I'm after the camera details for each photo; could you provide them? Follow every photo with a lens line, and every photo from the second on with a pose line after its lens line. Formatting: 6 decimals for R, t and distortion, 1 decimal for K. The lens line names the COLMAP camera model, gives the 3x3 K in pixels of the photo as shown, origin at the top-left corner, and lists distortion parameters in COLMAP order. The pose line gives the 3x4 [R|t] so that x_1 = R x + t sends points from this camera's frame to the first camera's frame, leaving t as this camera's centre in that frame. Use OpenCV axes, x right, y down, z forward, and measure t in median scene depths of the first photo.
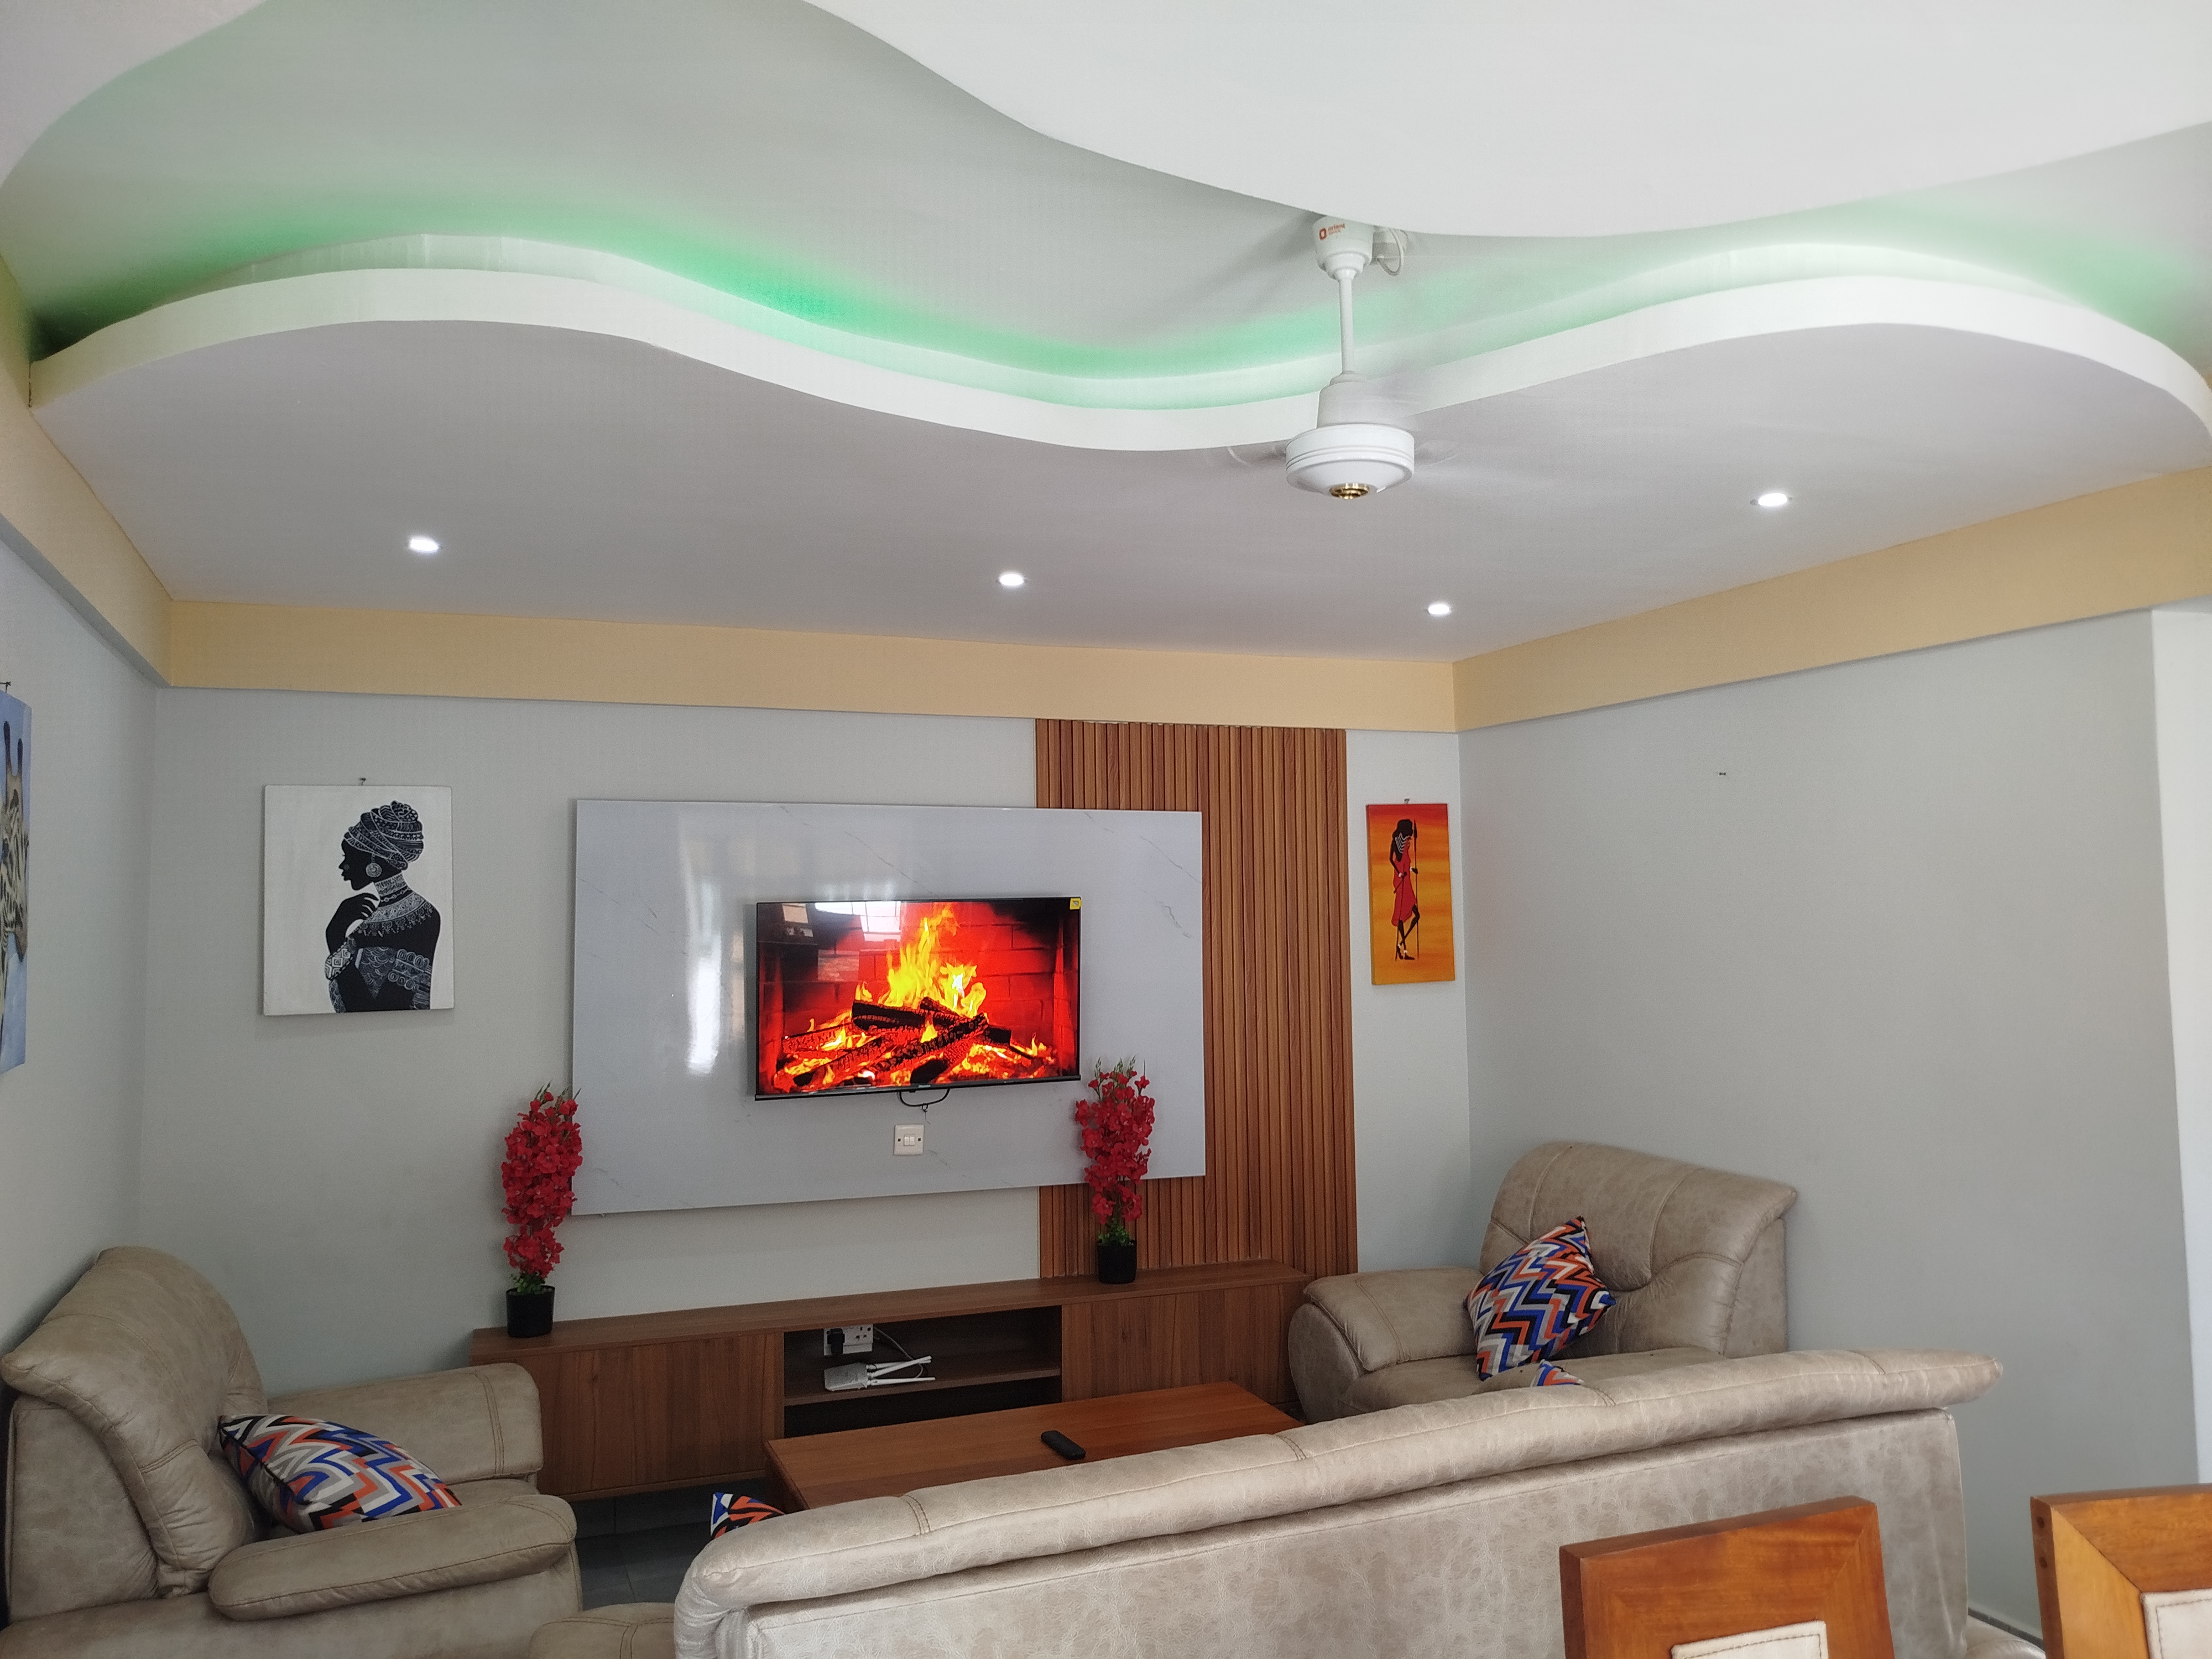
lens RADIAL K [[1572.8, 0, 1092.3], [0, 1572.8, 816.6], [0, 0, 1]] dist [-0.007708, 0.019954]
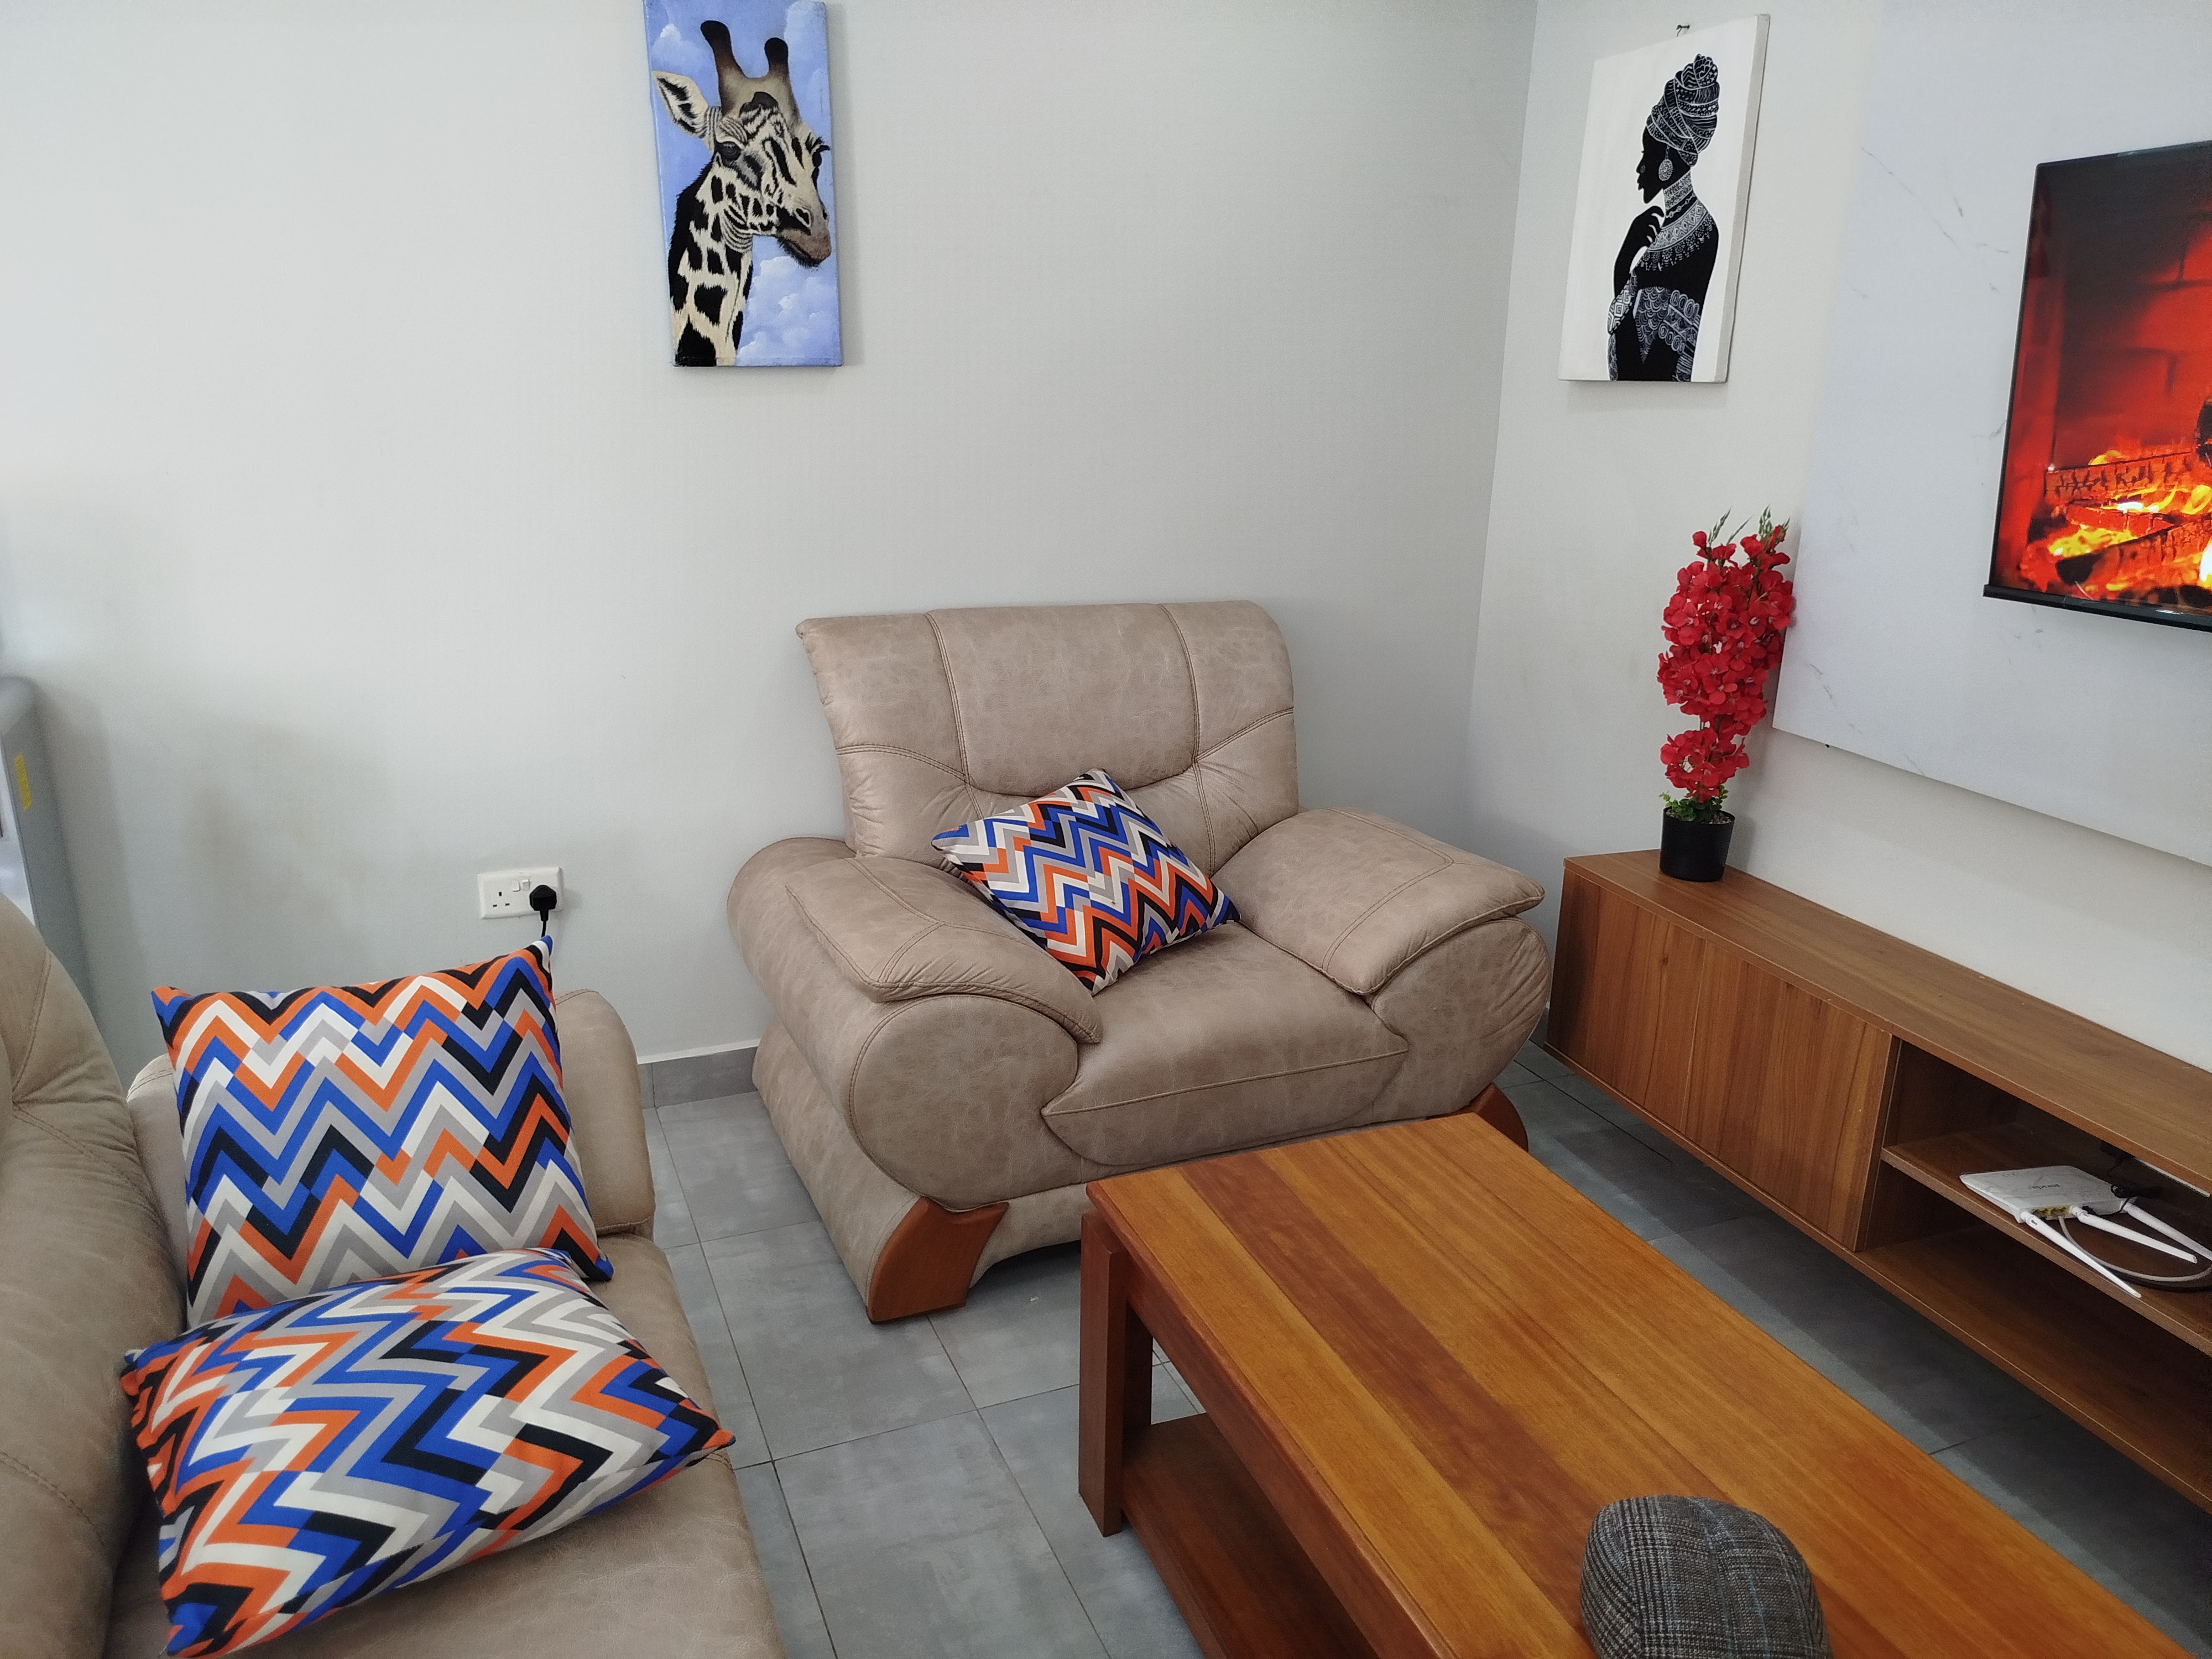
lens RADIAL K [[1565.5, 0, 1105.6], [0, 1565.5, 833.1], [0, 0, 1]] dist [0.003093, -0.003306]
pose [[-0.001818, 0.302267, -0.953222, 0.287709], [0.048201, 0.952142, 0.301832, 0.091727], [0.998836, -0.045398, -0.016300, 0.749405]]
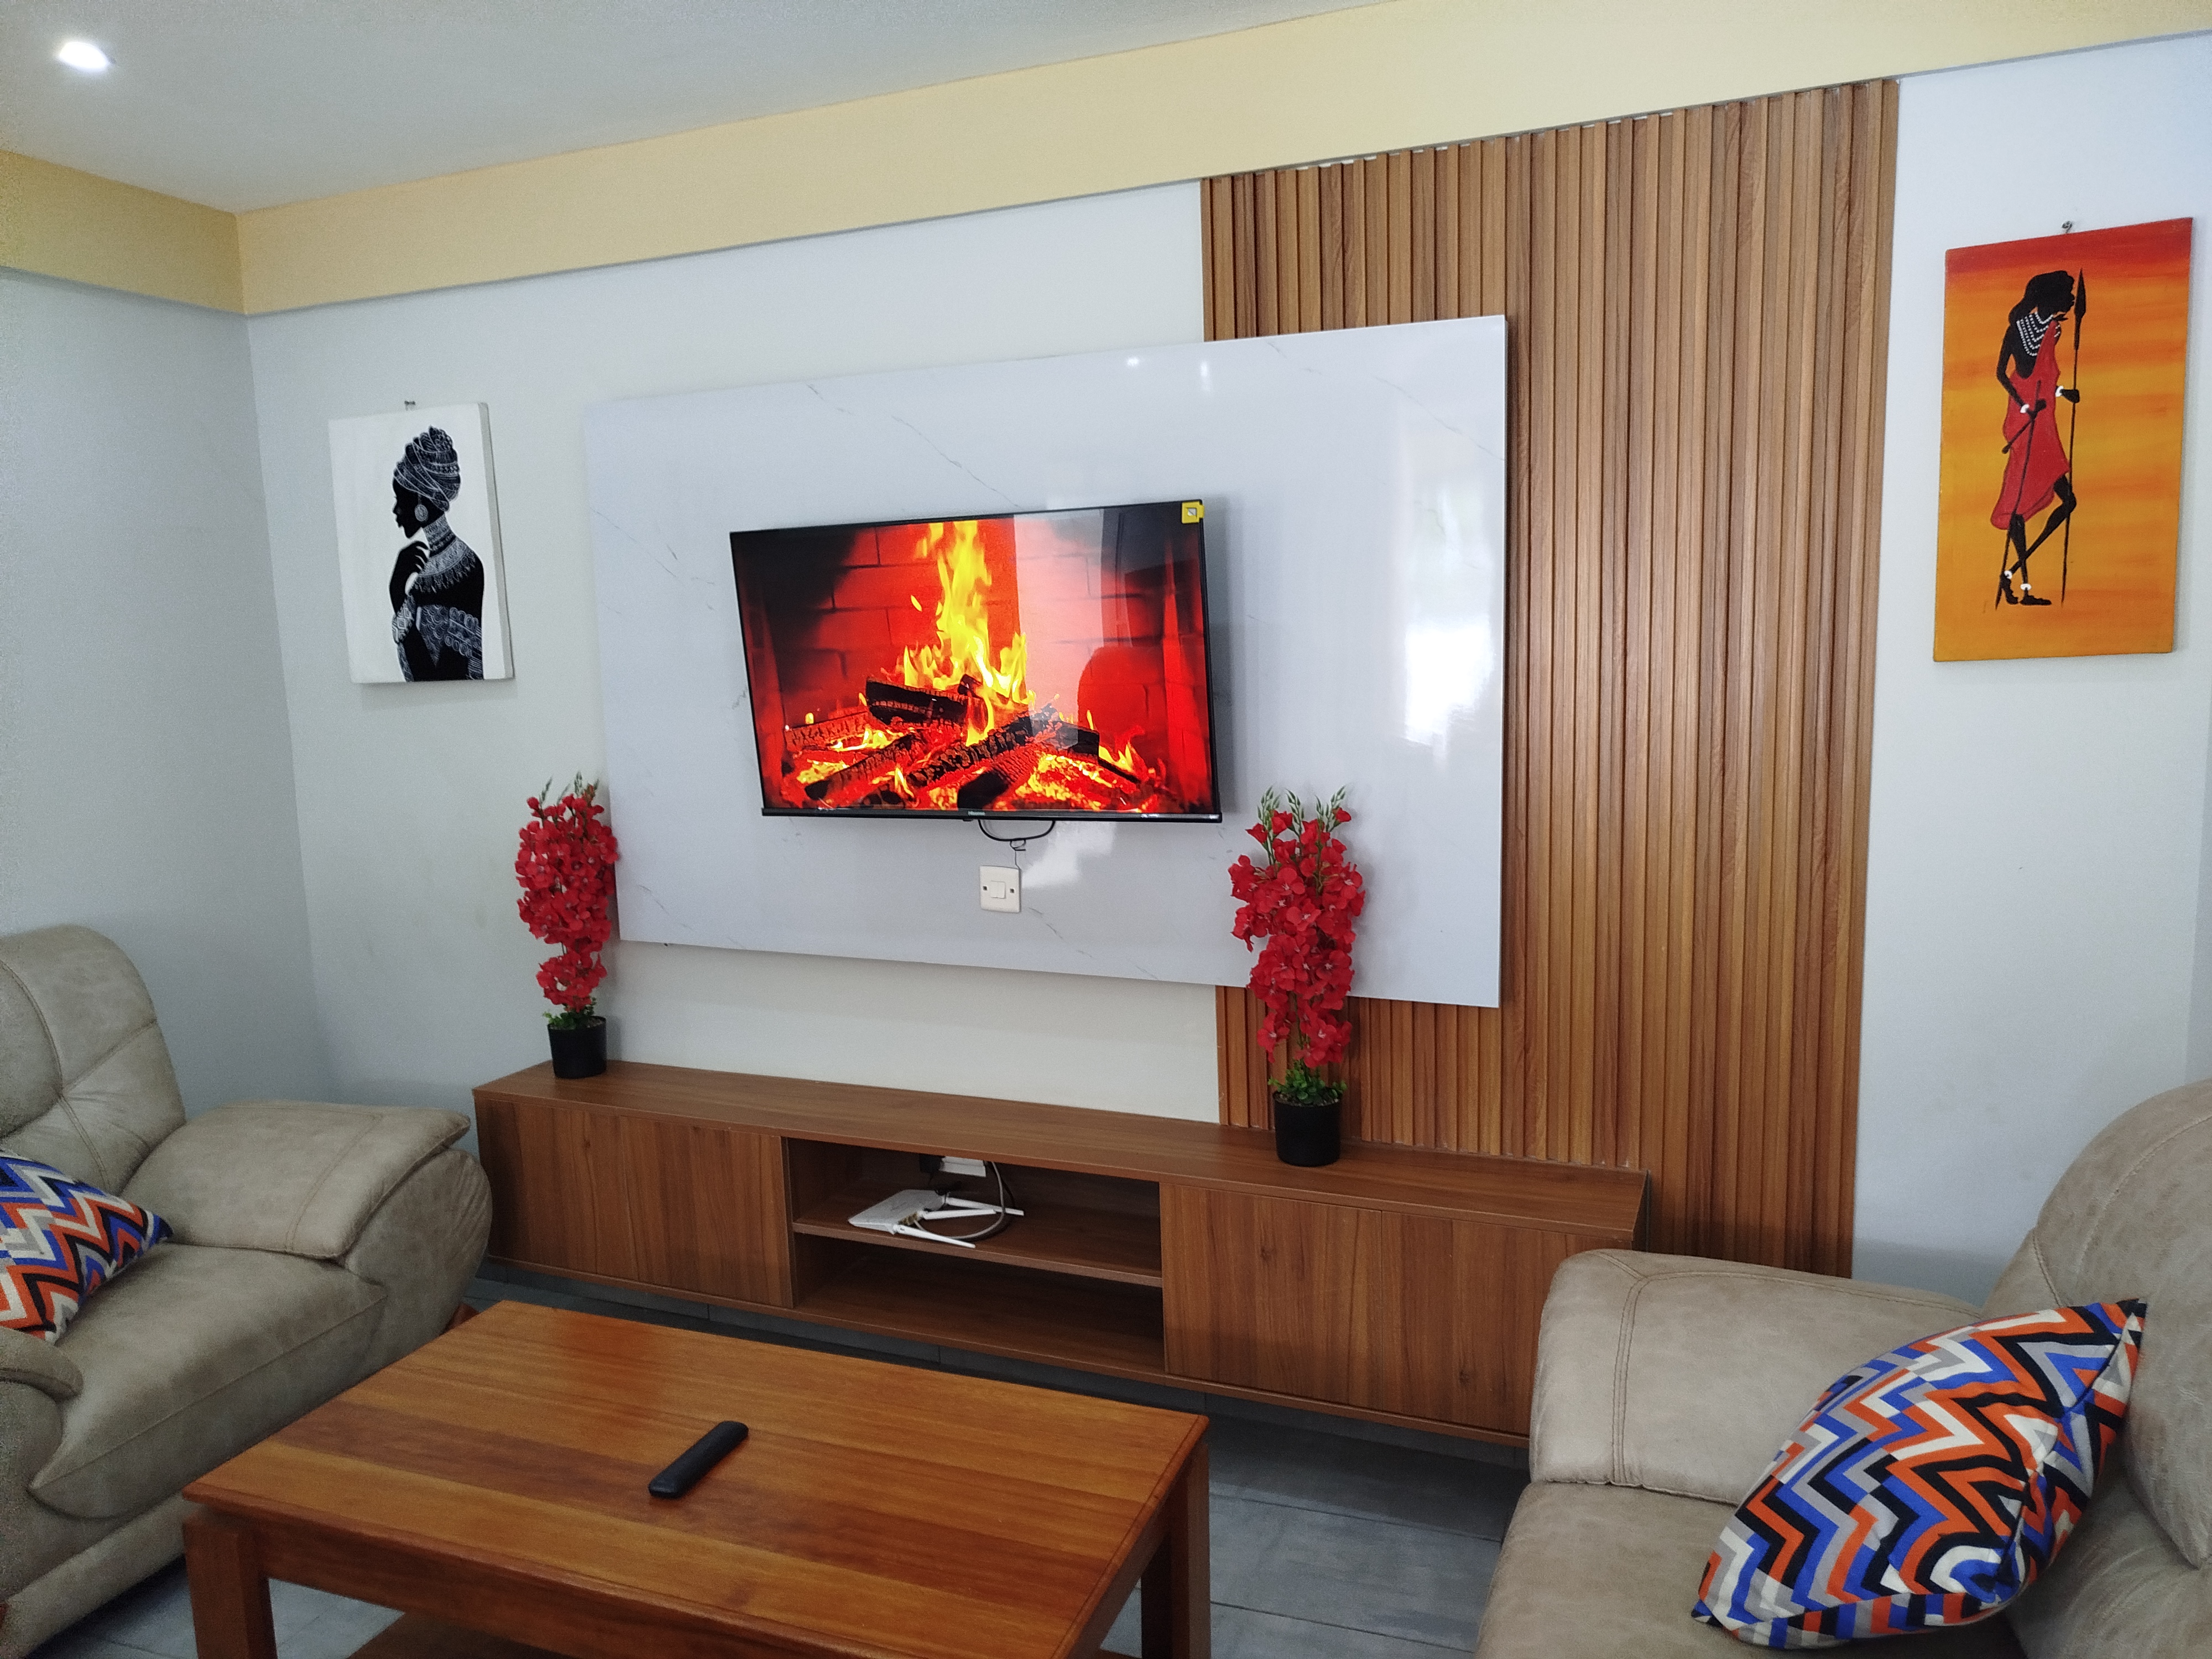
lens RADIAL K [[1565.5, 0, 1105.6], [0, 1565.5, 833.1], [0, 0, 1]] dist [0.003093, -0.003306]
pose [[0.730154, 0.086827, -0.677744, 0.388769], [0.069579, 0.977289, 0.200161, 0.058922], [0.679731, -0.193305, 0.707530, 0.622201]]
